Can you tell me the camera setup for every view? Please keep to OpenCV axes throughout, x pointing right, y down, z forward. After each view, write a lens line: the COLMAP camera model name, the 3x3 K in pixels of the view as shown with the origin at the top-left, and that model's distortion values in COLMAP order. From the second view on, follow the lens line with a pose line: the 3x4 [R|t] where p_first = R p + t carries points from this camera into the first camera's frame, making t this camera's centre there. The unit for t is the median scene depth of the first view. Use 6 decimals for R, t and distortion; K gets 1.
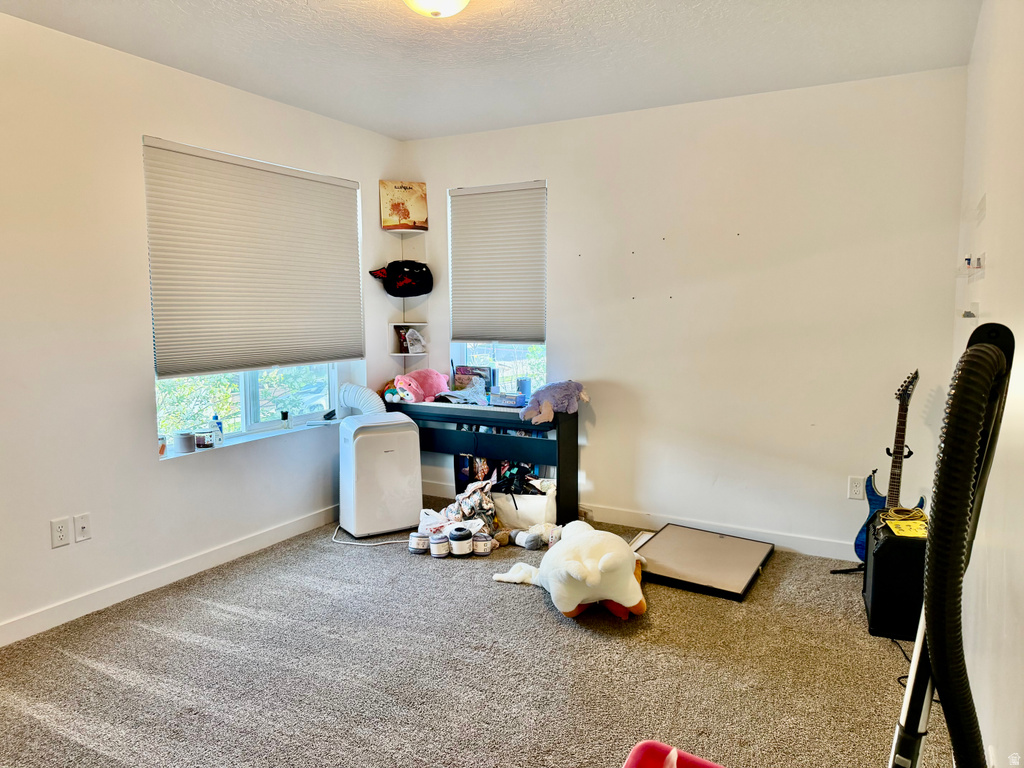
lens RADIAL K [[725.0, 0, 510.5], [0, 725.0, 387.0], [0, 0, 1]] dist [0.052108, -0.066417]
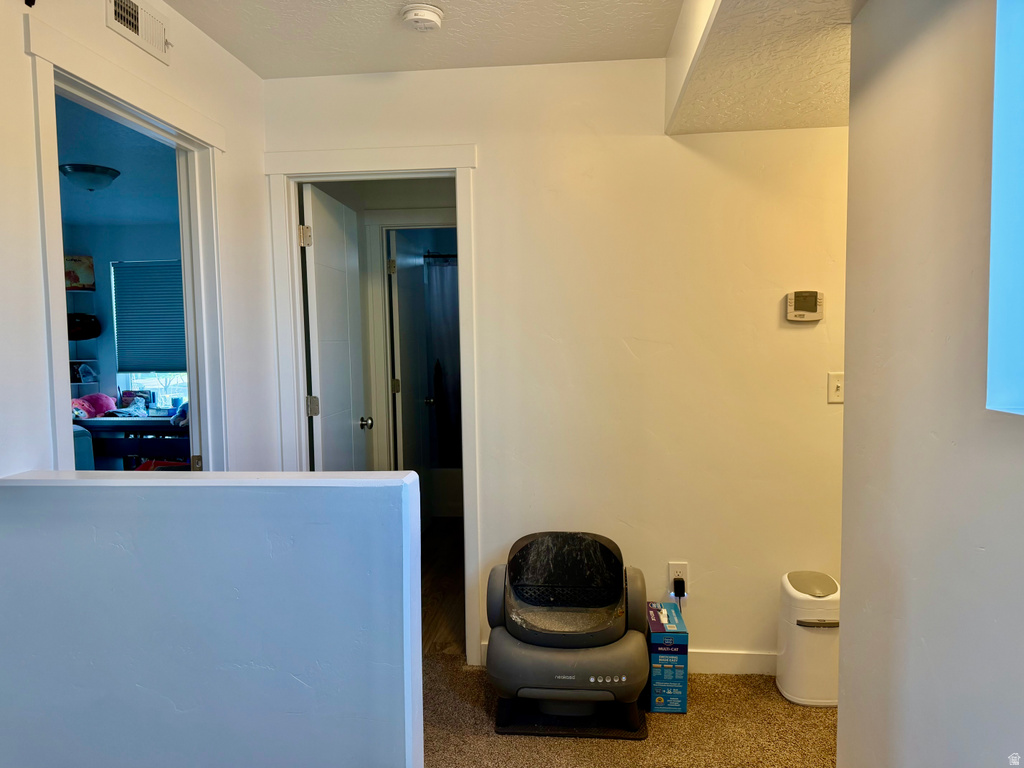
lens RADIAL K [[725.0, 0, 516.5], [0, 725.0, 377.0], [0, 0, 1]] dist [0.052108, -0.066417]
pose [[0.920620, -0.033630, 0.389009, 0.072809], [0.052335, 0.997922, -0.037586, 0.035739], [-0.386937, 0.054962, 0.920467, -0.552081]]
